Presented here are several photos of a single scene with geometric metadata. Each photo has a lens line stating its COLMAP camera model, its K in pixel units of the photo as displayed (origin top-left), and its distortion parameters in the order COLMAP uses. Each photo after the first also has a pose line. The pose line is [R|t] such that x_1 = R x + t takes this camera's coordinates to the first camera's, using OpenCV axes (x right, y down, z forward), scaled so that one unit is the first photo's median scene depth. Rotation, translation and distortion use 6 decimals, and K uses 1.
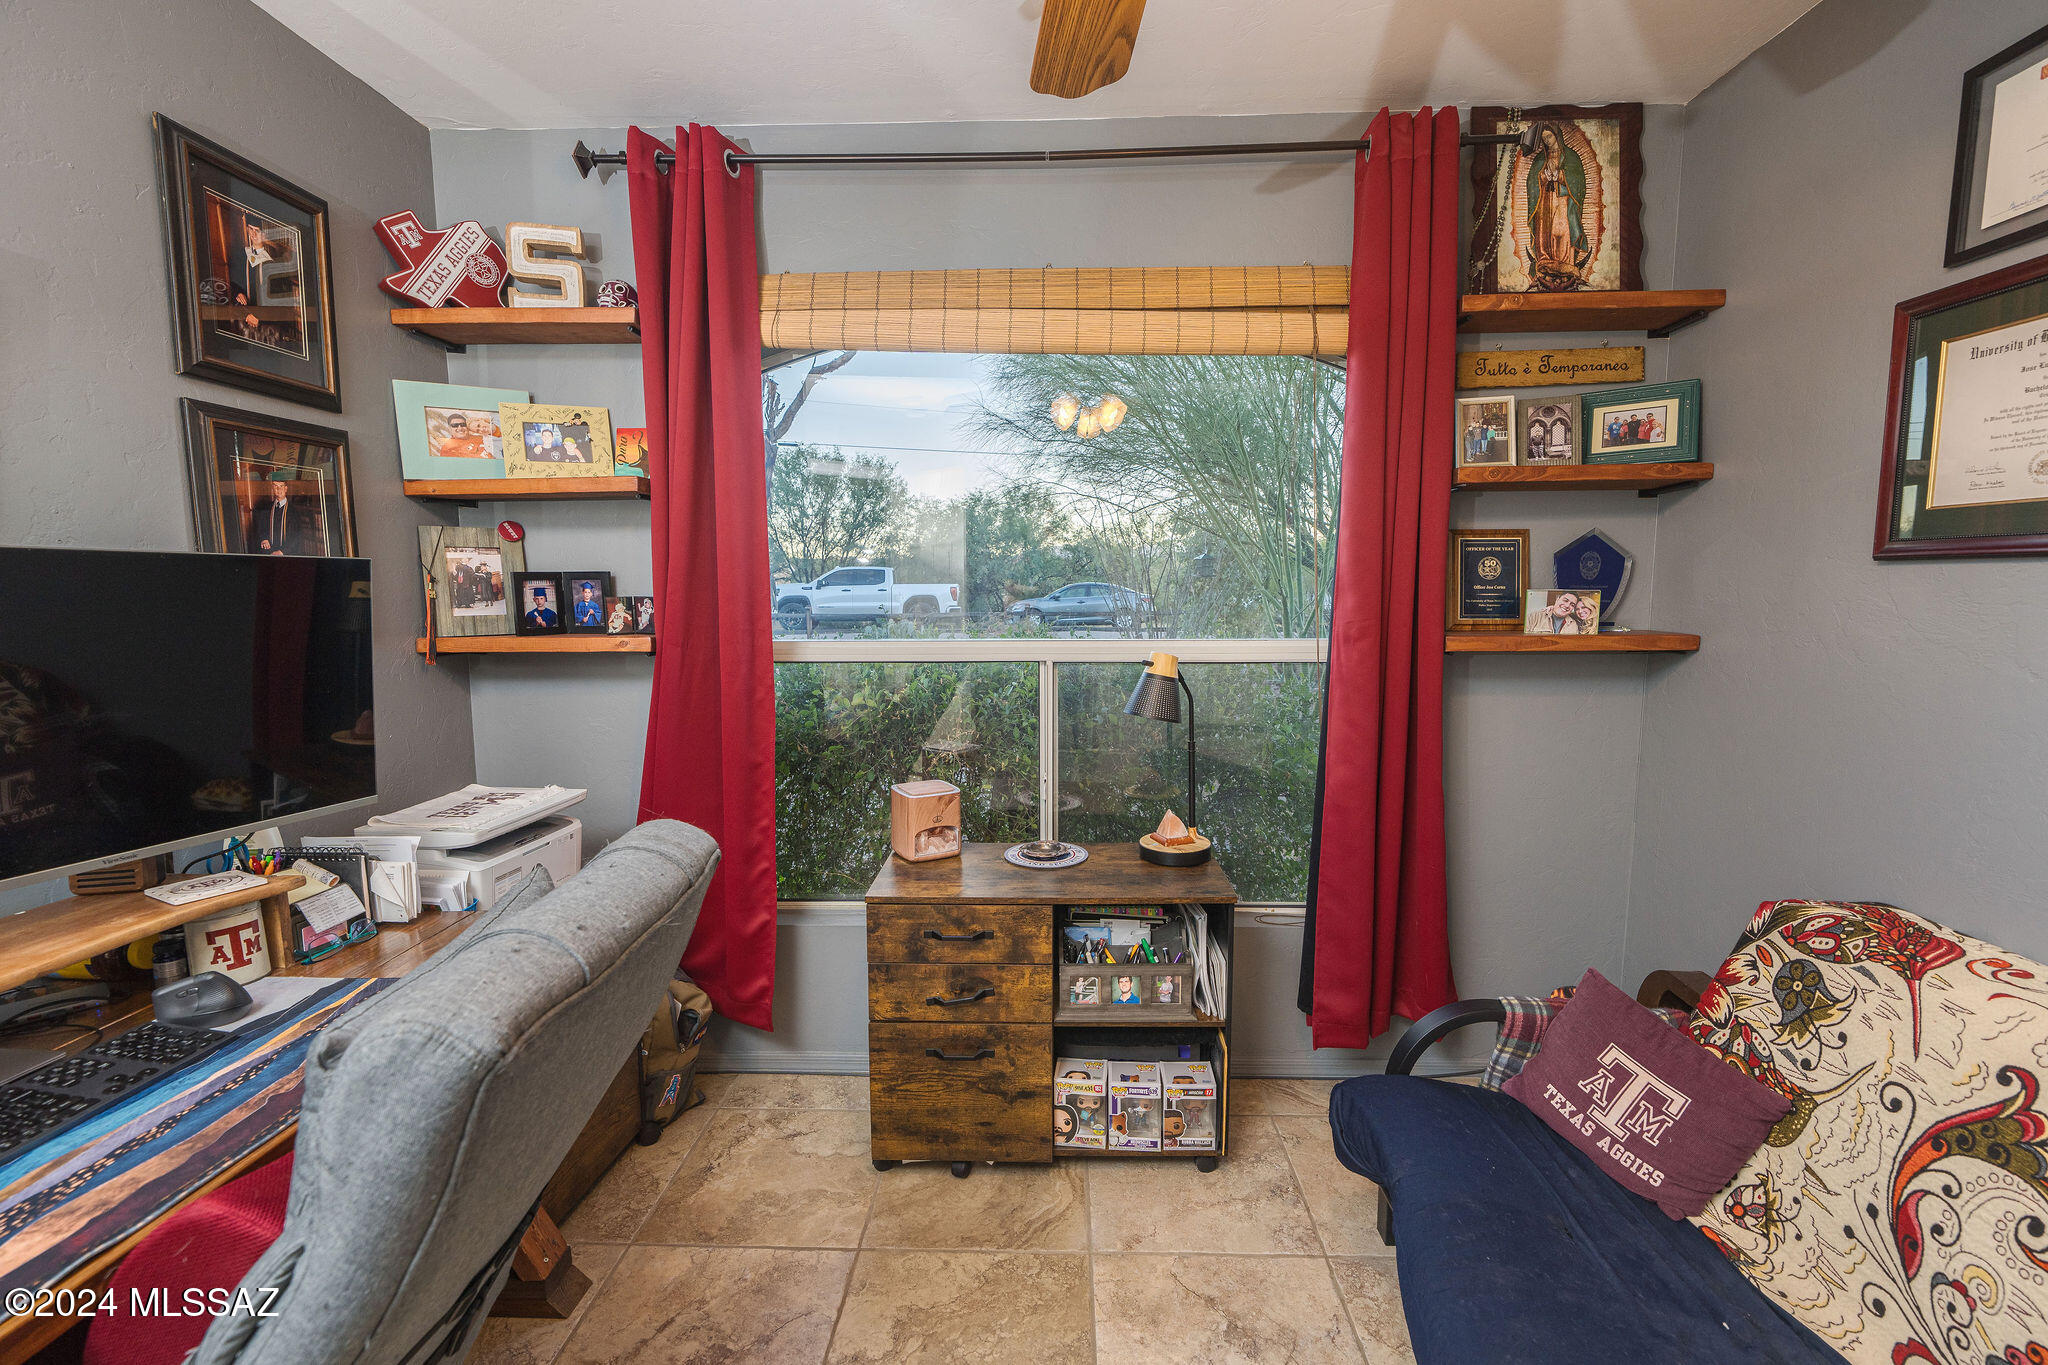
lens RADIAL K [[898.1, 0, 1033.4], [0, 898.1, 680.3], [0, 0, 1]] dist [-0.003804, 0.000745]
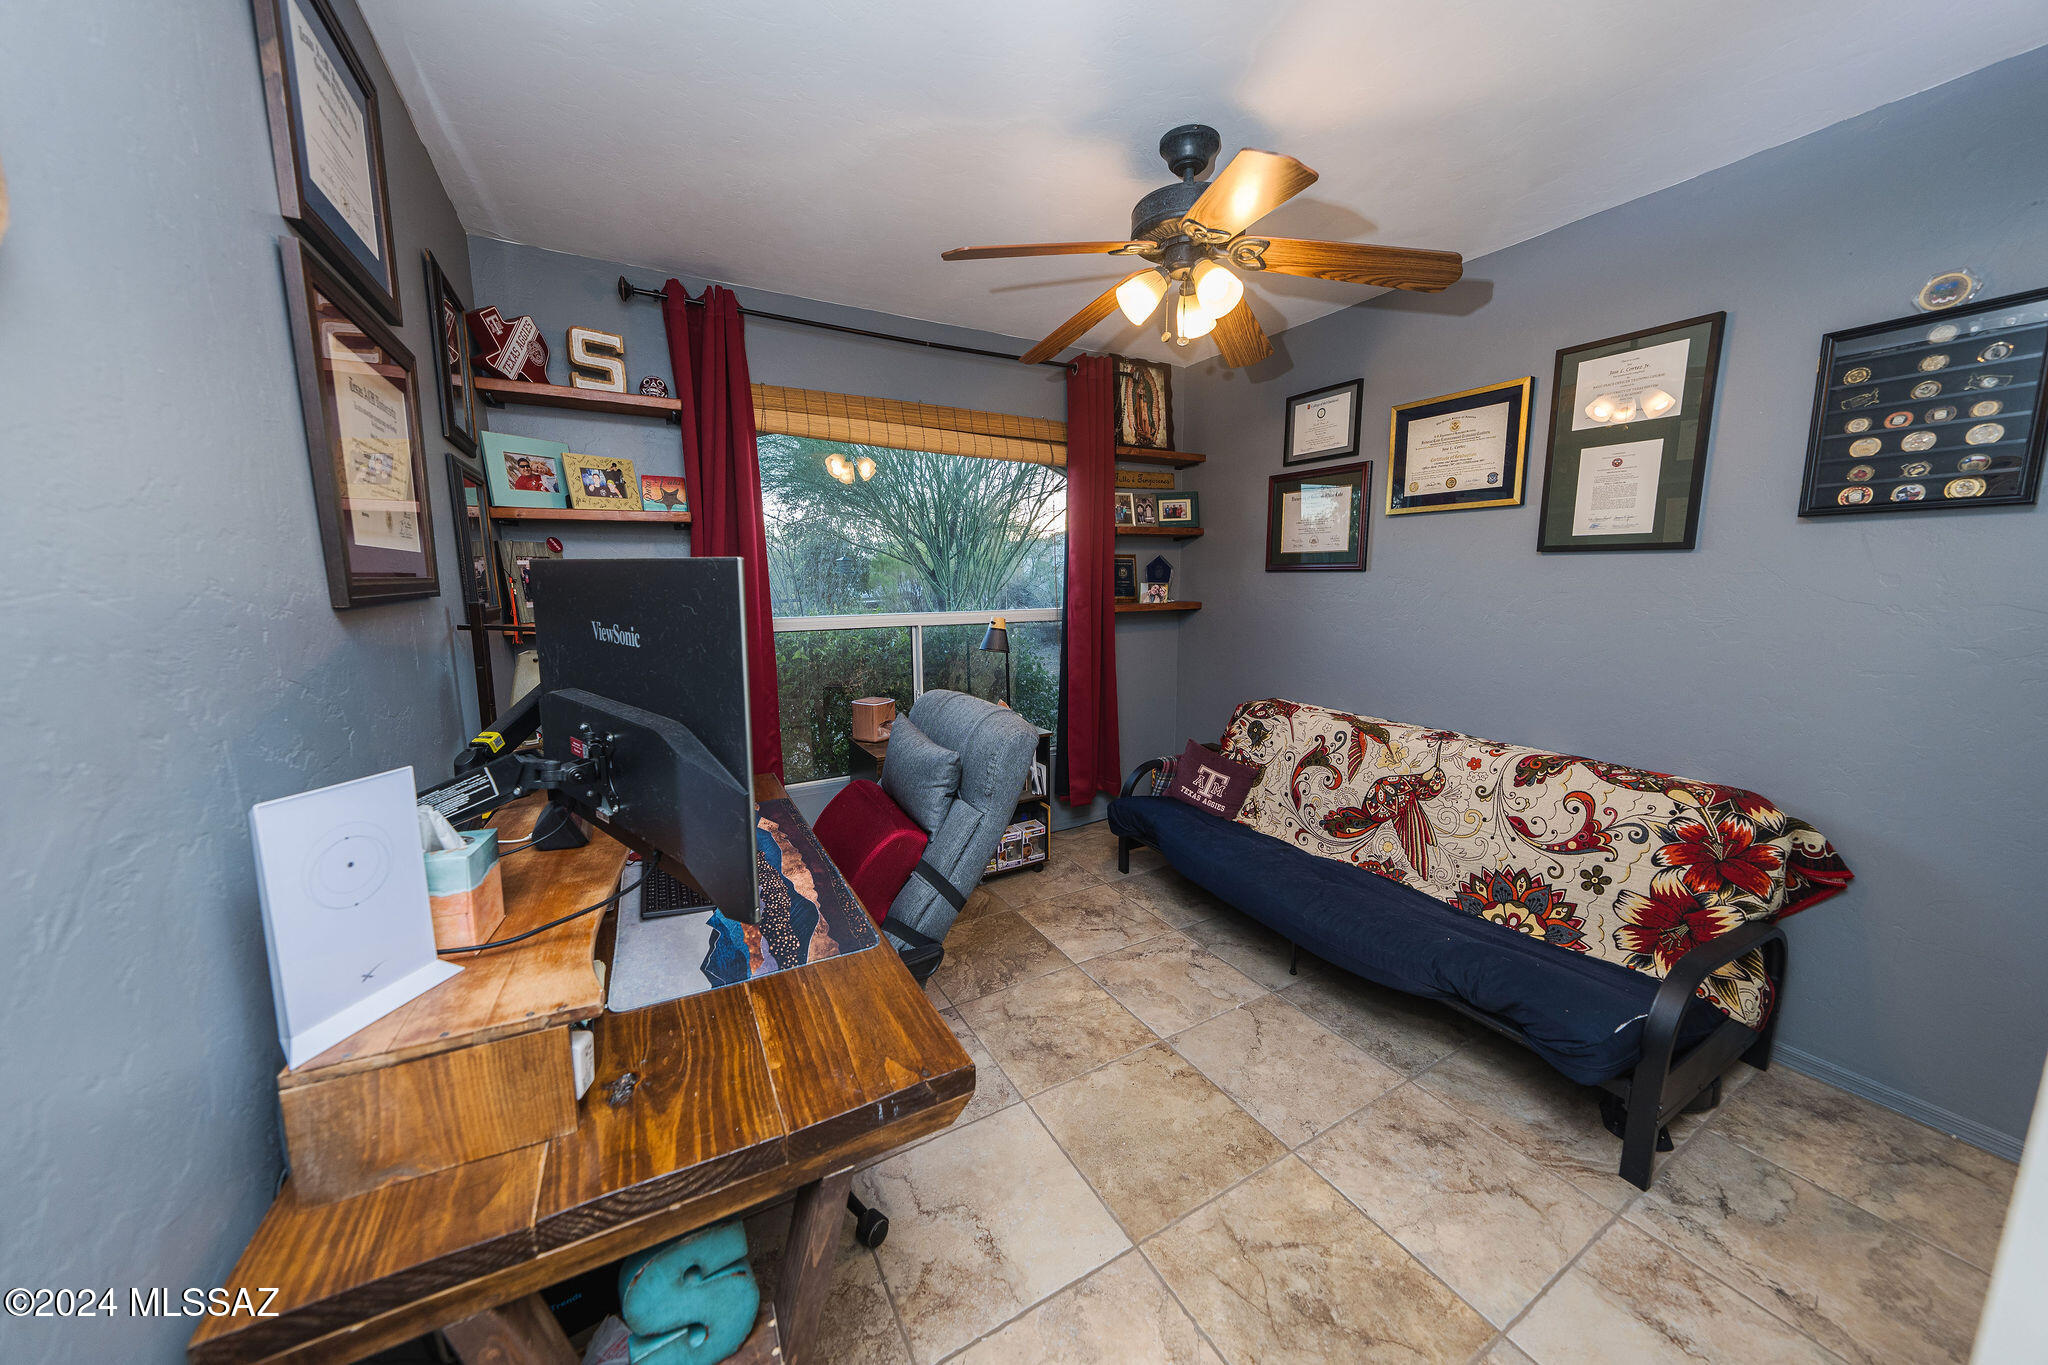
lens RADIAL K [[705.3, 0, 1035.2], [0, 705.3, 680.2], [0, 0, 1]] dist [-0.008716, 0.000886]
pose [[0.847375, -0.078964, 0.525091, -0.615873], [0.058700, 0.996750, 0.055165, 0.026805], [-0.527741, -0.015922, 0.849256, -0.341608]]
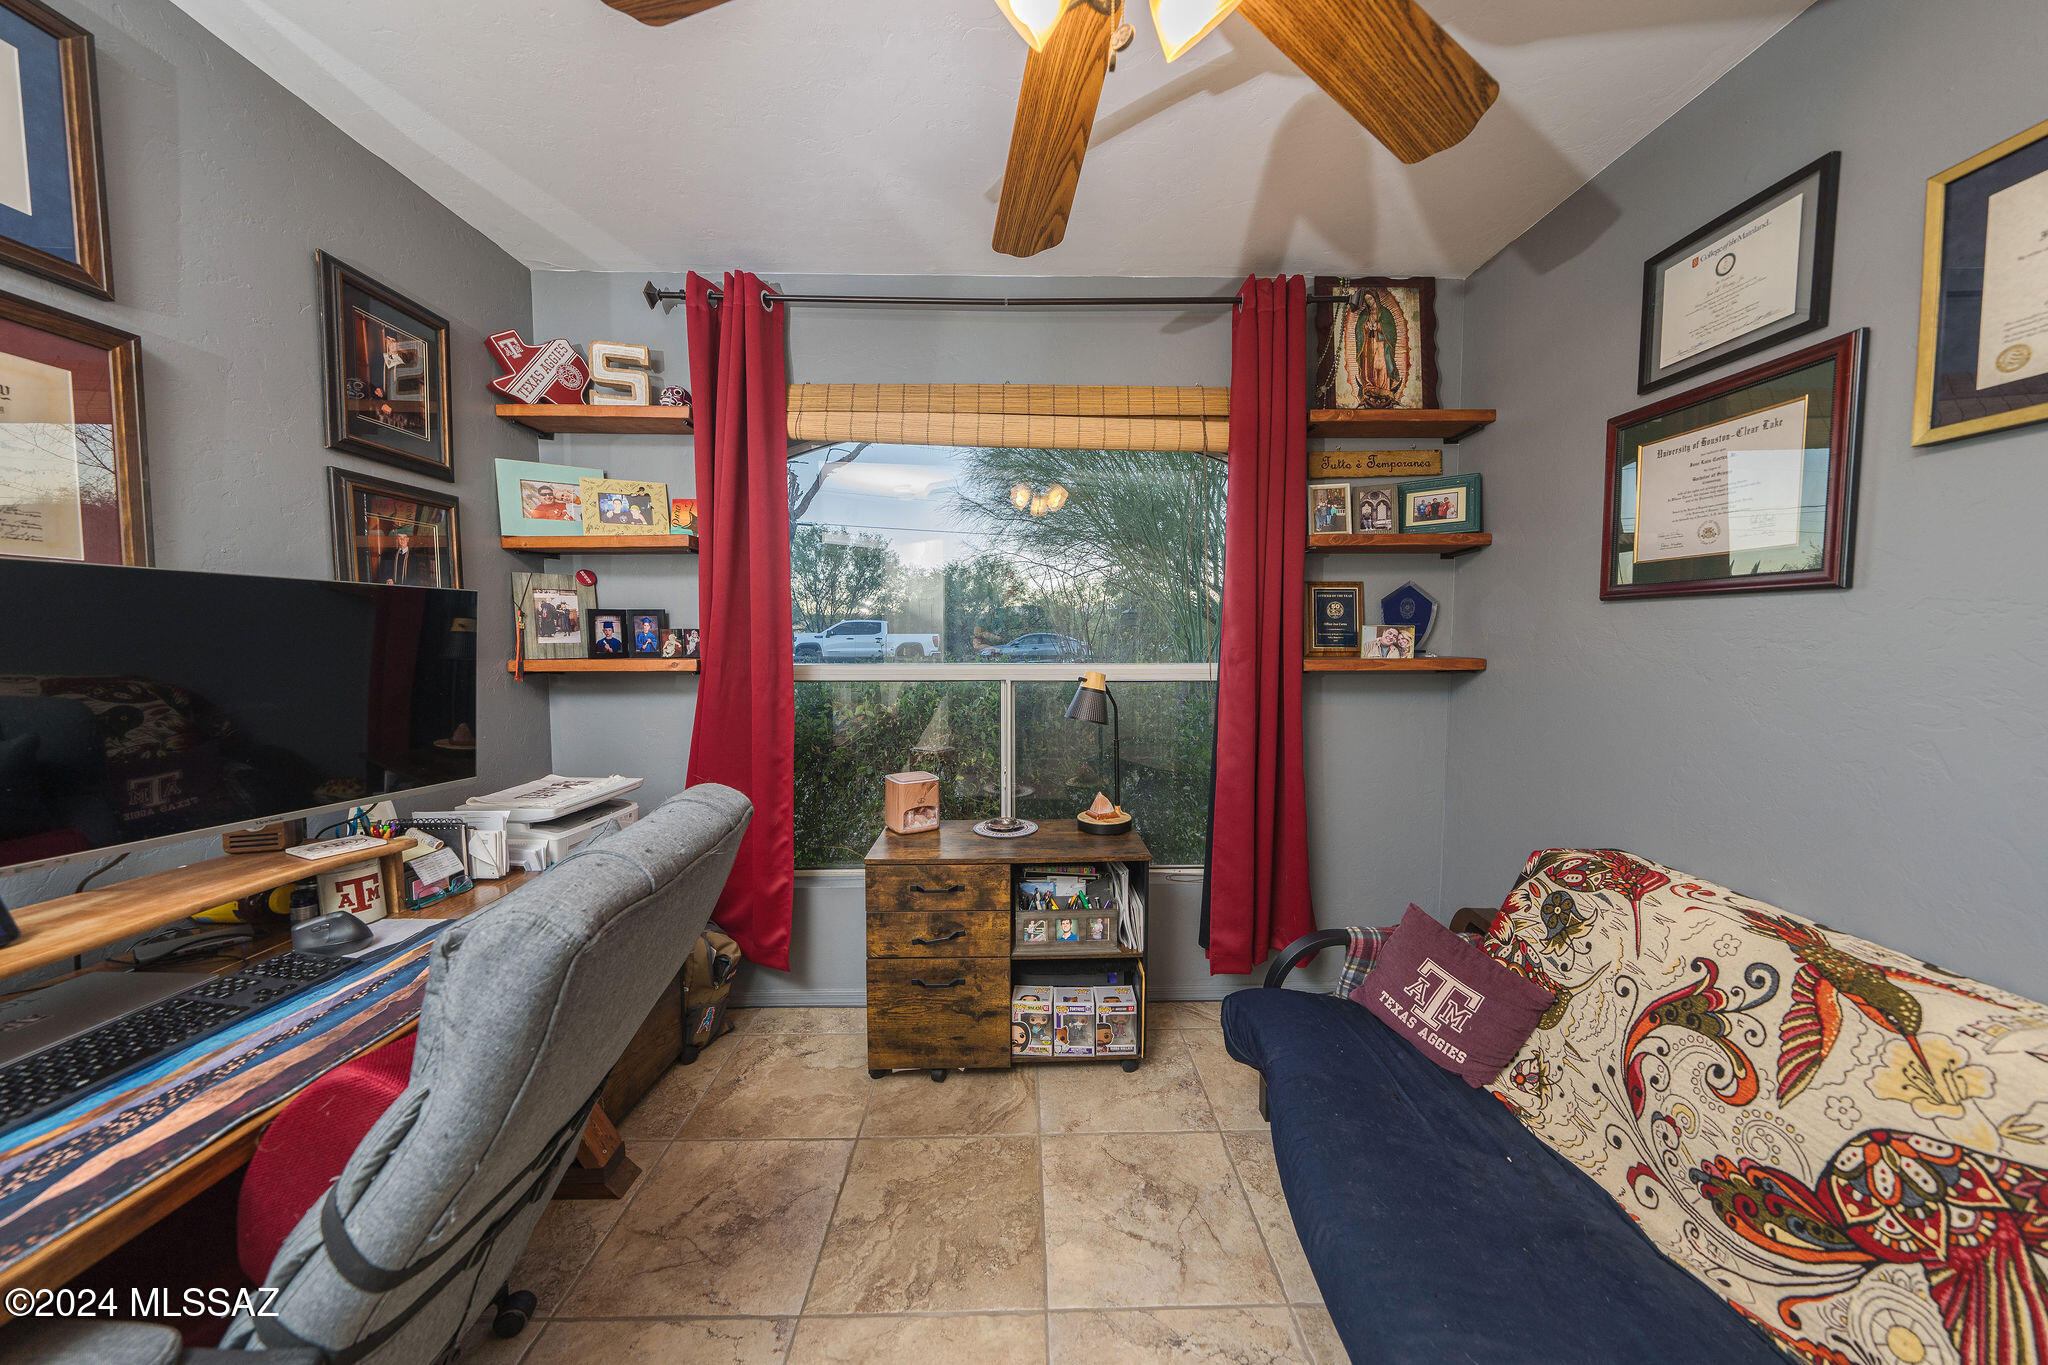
lens RADIAL K [[705.3, 0, 1035.2], [0, 705.3, 680.2], [0, 0, 1]] dist [-0.008716, 0.000886]
pose [[0.998618, 0.000004, 0.052550, 0.003554], [0.002304, 0.999035, -0.043862, 0.027993], [-0.052500, 0.043922, 0.997655, -0.028140]]
